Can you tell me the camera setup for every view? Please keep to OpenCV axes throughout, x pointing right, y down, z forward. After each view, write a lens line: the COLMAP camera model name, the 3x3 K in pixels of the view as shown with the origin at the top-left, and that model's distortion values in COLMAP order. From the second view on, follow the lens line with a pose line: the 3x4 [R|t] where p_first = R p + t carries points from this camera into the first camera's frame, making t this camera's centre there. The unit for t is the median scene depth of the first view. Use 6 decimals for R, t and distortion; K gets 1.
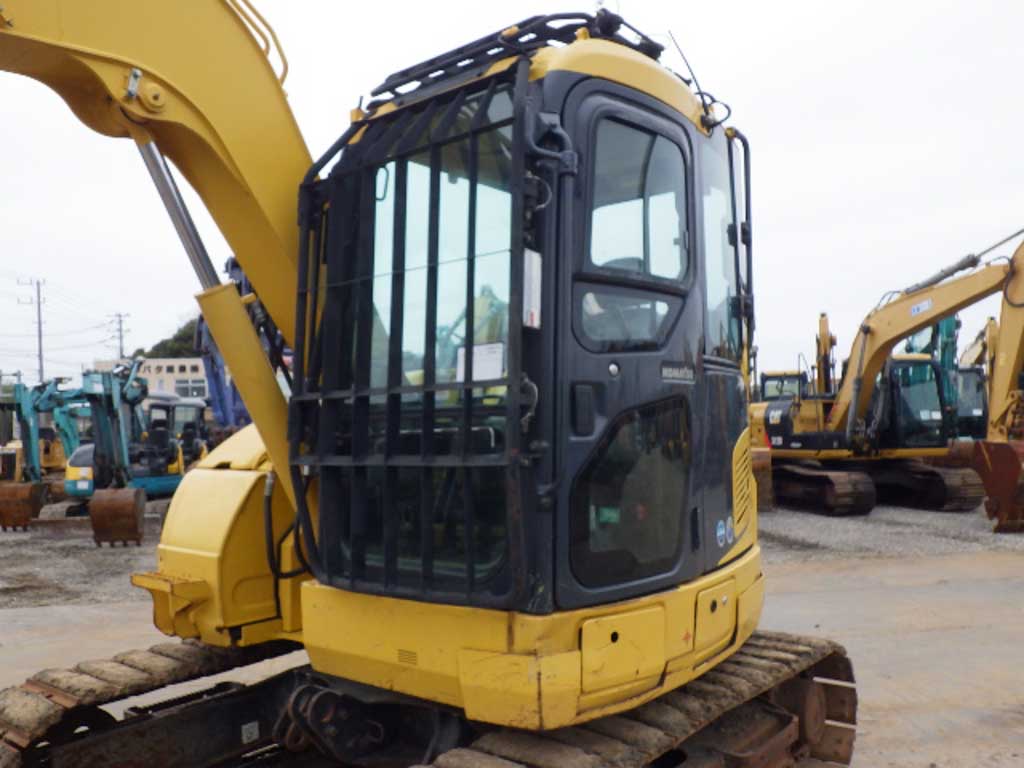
lens RADIAL K [[836.6, 0, 508.1], [0, 836.6, 388.2], [0, 0, 1]] dist [-0.005713, -0.002624]
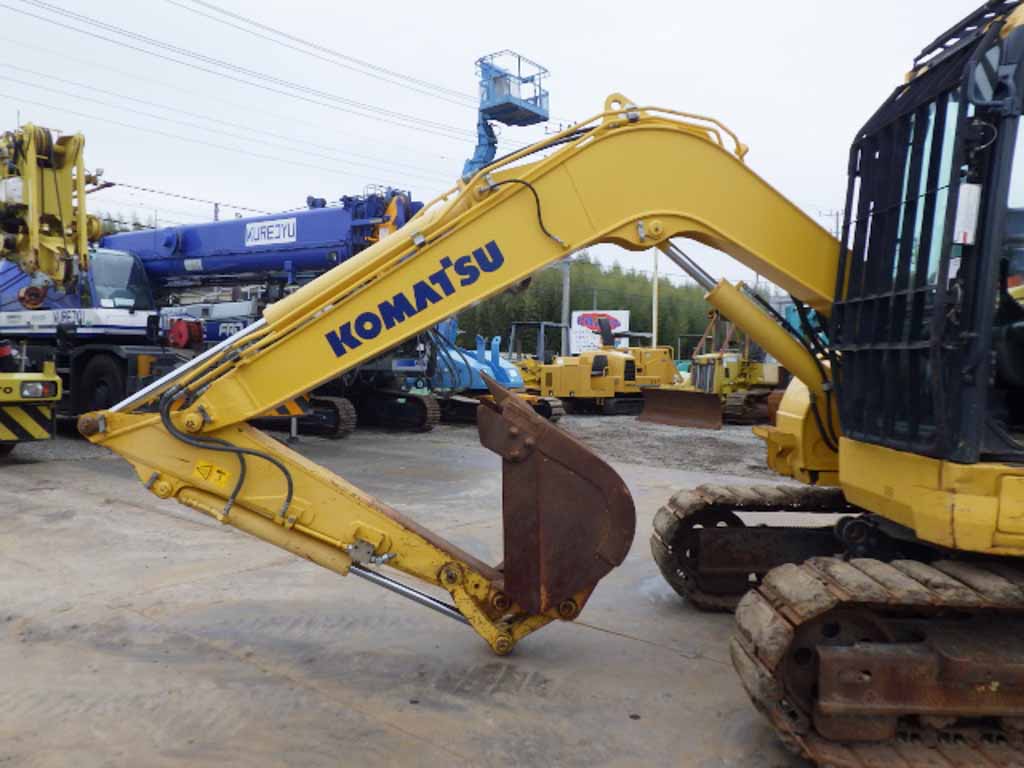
lens RADIAL K [[851.1, 0, 505.8], [0, 851.1, 390.1], [0, 0, 1]] dist [-0.000997, 0.004742]
pose [[0.630869, 0.073596, -0.772391, 0.472612], [-0.004760, 0.995840, 0.090998, 0.028171], [0.775874, -0.053732, 0.628595, -0.304395]]
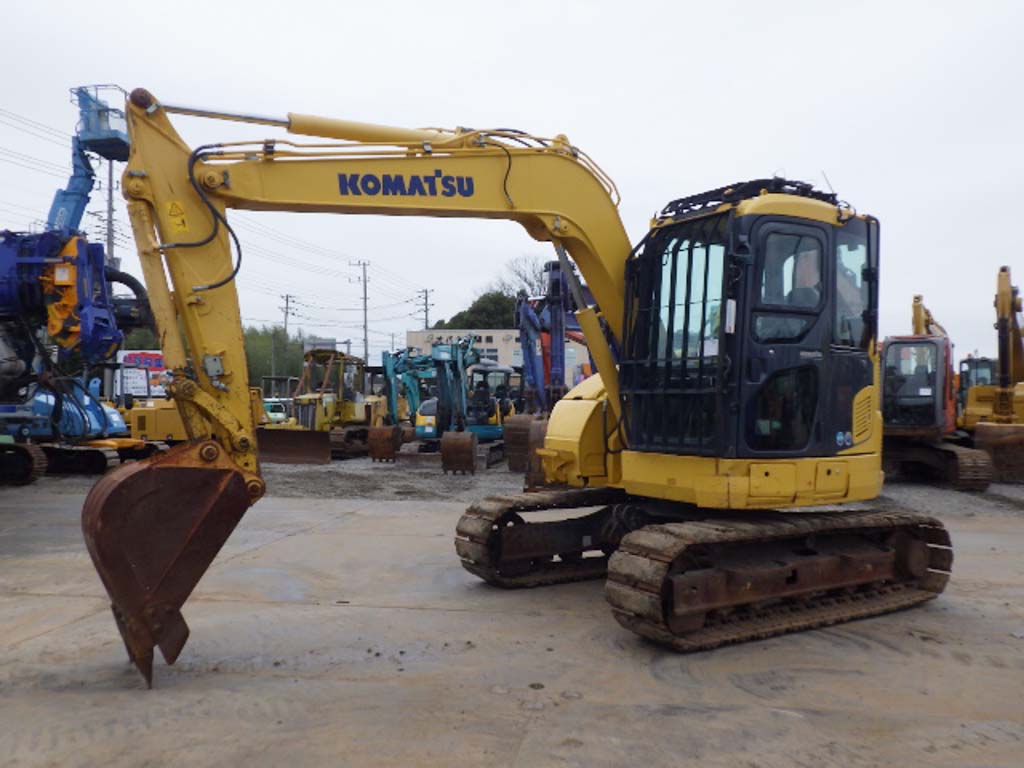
lens RADIAL K [[851.1, 0, 505.8], [0, 851.1, 390.1], [0, 0, 1]] dist [-0.000997, 0.004742]
pose [[0.946723, 0.030269, -0.320623, 0.152339], [-0.019005, 0.999089, 0.038204, 0.004089], [0.321488, -0.030075, 0.946436, -1.075237]]
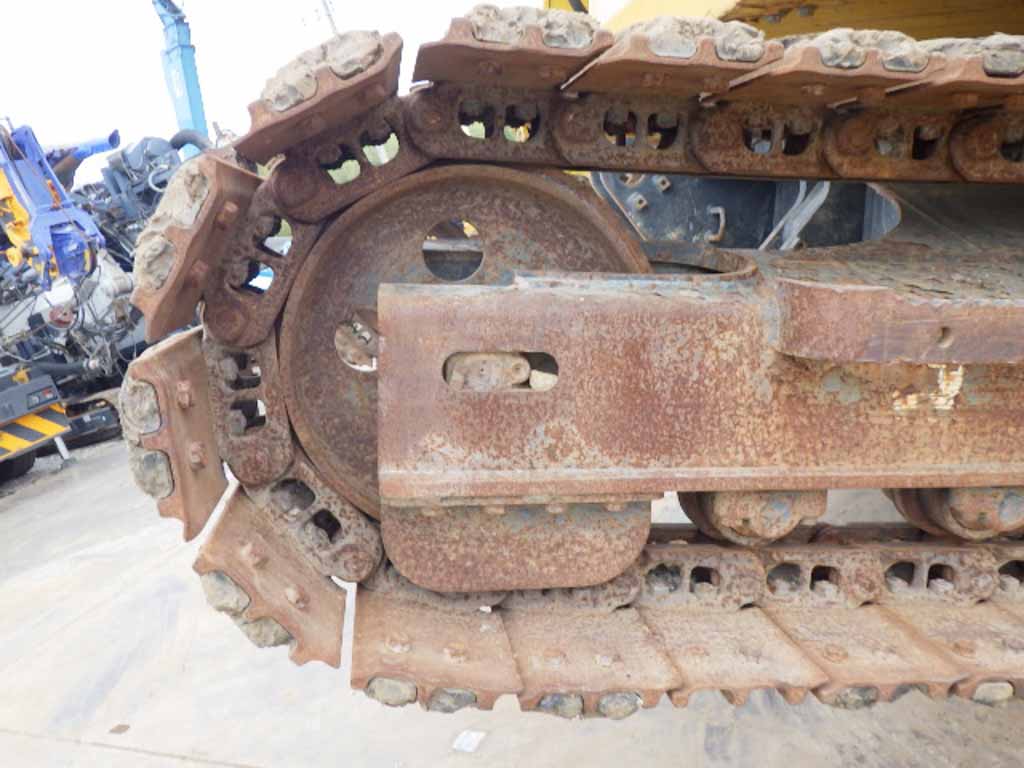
lens RADIAL K [[851.1, 0, 505.8], [0, 851.1, 390.1], [0, 0, 1]] dist [-0.000997, 0.004742]
pose [[0.734030, 0.152135, -0.661857, 0.163821], [-0.009348, 0.976756, 0.214151, 0.409876], [0.679053, -0.151006, 0.718390, 0.445934]]
